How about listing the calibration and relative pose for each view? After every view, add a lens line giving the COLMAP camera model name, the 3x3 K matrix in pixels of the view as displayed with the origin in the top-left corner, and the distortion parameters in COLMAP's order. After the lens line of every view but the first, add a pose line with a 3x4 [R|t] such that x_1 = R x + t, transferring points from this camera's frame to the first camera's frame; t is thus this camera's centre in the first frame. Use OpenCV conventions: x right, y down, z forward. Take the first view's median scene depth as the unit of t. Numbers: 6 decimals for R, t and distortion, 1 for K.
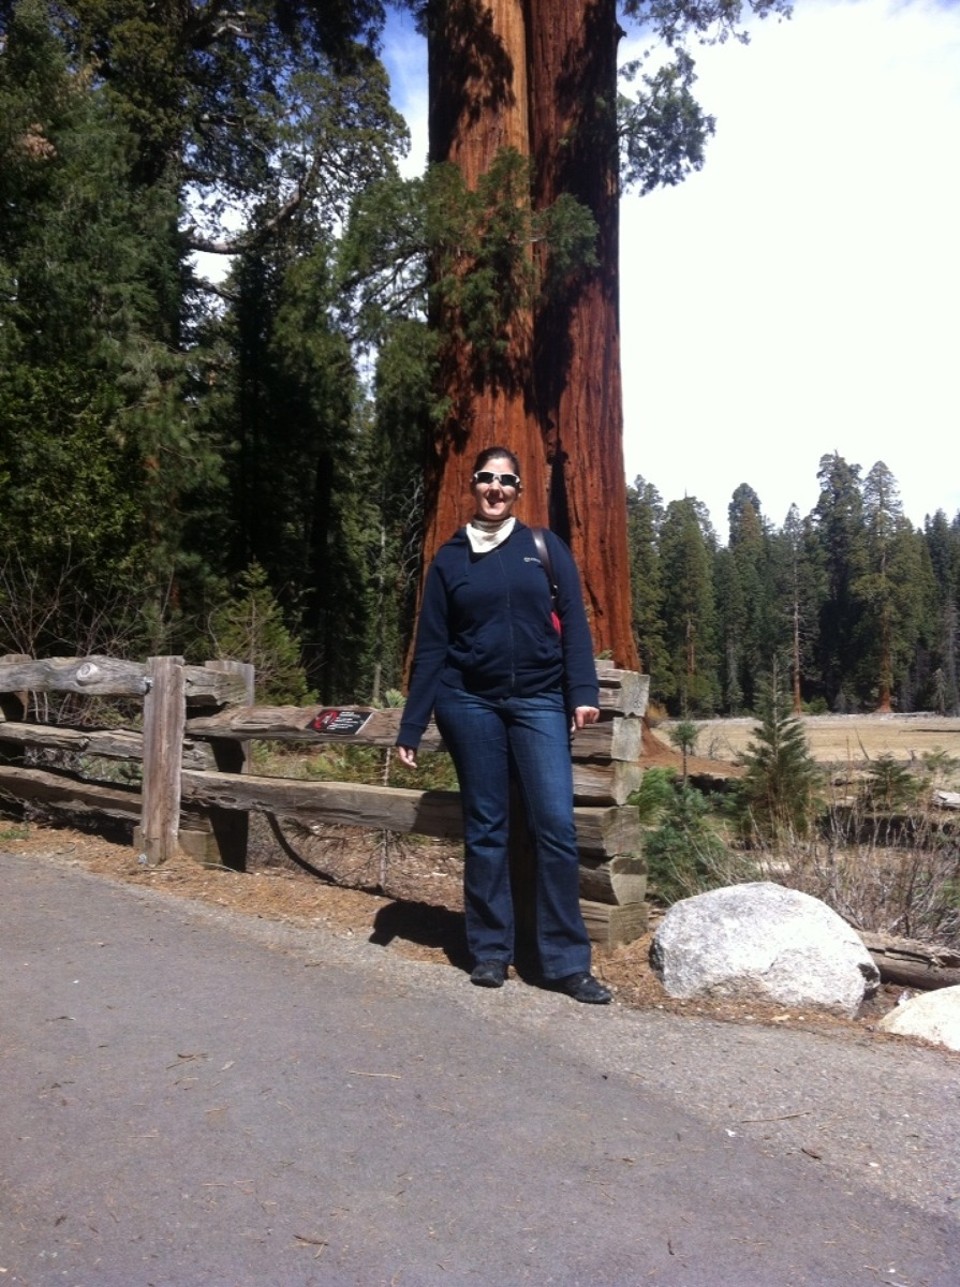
lens RADIAL K [[1185.9, 0, 498.9], [0, 1185.9, 640.0], [0, 0, 1]] dist [0.098194, -0.233782]
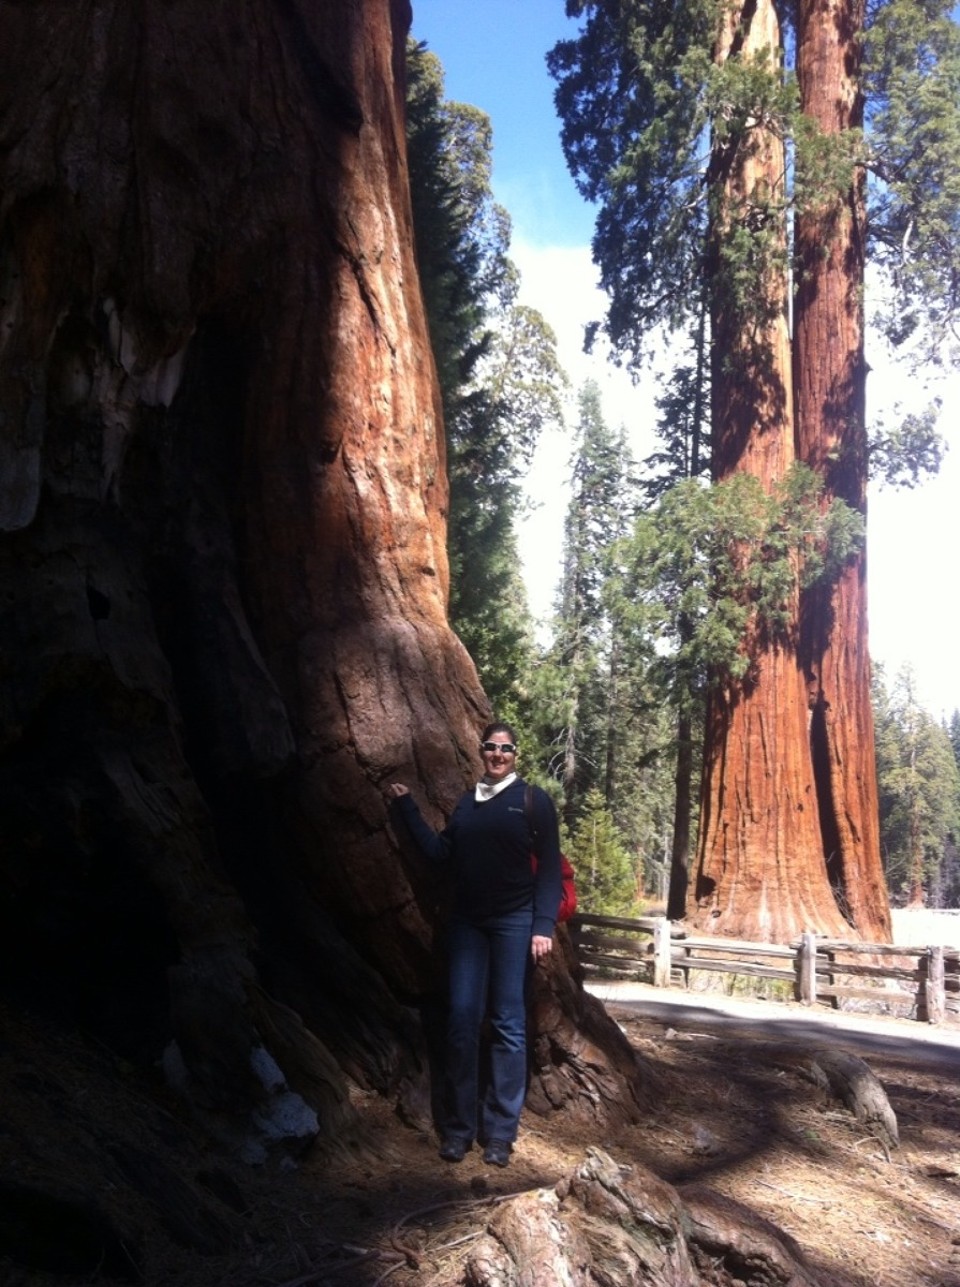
lens RADIAL K [[1185.9, 0, 498.9], [0, 1185.9, 640.0], [0, 0, 1]] dist [0.098194, -0.233782]
pose [[0.999009, 0.044393, -0.003292, -0.272735], [-0.044414, 0.989025, -0.140914, -0.035371], [-0.003000, 0.140921, 0.990016, -0.195486]]
